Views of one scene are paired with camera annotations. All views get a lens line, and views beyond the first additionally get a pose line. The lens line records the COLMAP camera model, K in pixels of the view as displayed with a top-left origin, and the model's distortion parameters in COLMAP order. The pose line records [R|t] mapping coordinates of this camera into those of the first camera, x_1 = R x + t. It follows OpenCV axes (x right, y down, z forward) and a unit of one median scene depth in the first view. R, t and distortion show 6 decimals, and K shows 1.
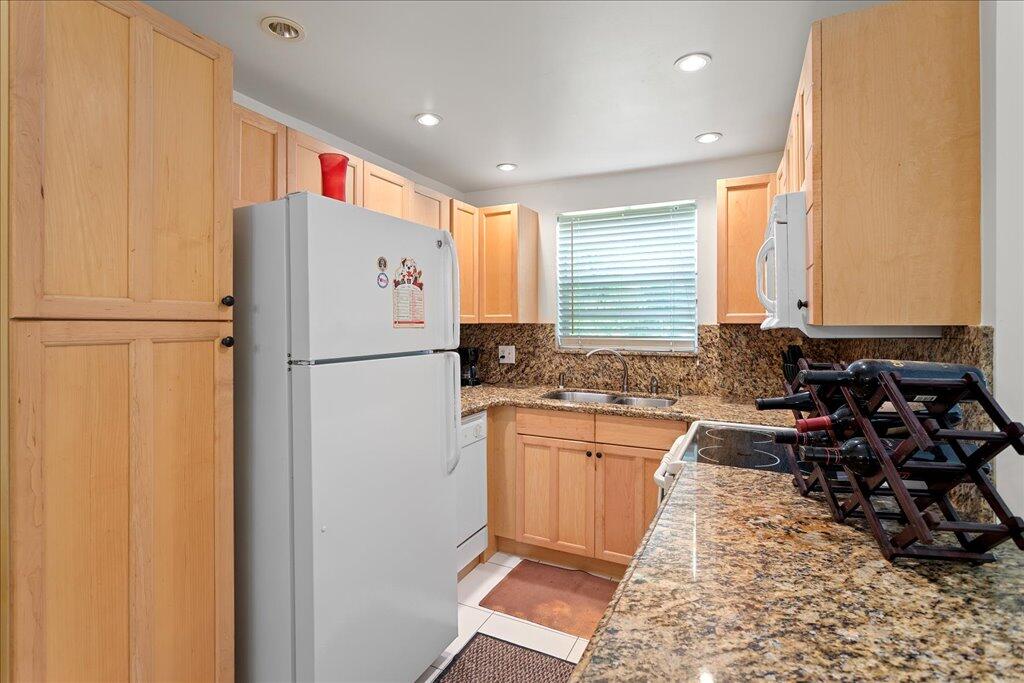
lens RADIAL K [[486.7, 0, 513.1], [0, 486.7, 324.5], [0, 0, 1]] dist [0.000597, 0.000266]
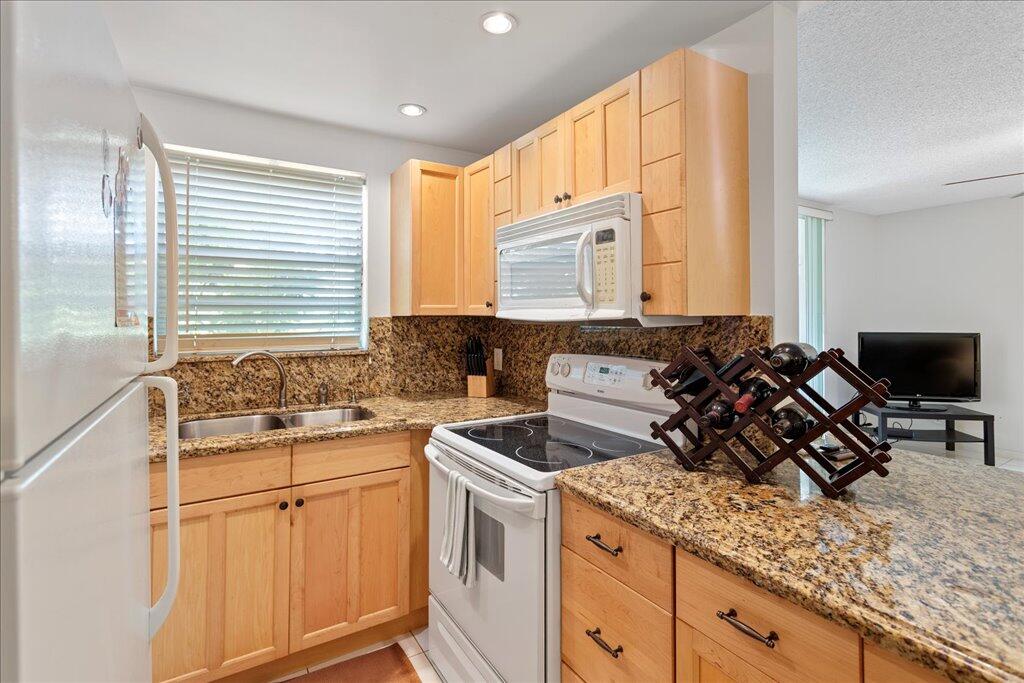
lens RADIAL K [[493.5, 0, 510.4], [0, 493.5, 308.4], [0, 0, 1]] dist [-0.000718, 0.000631]
pose [[0.531824, 0.010218, 0.846794, -0.268284], [0.006369, 0.999851, -0.016065, 0.000632], [-0.846831, 0.013937, 0.531679, 0.356734]]
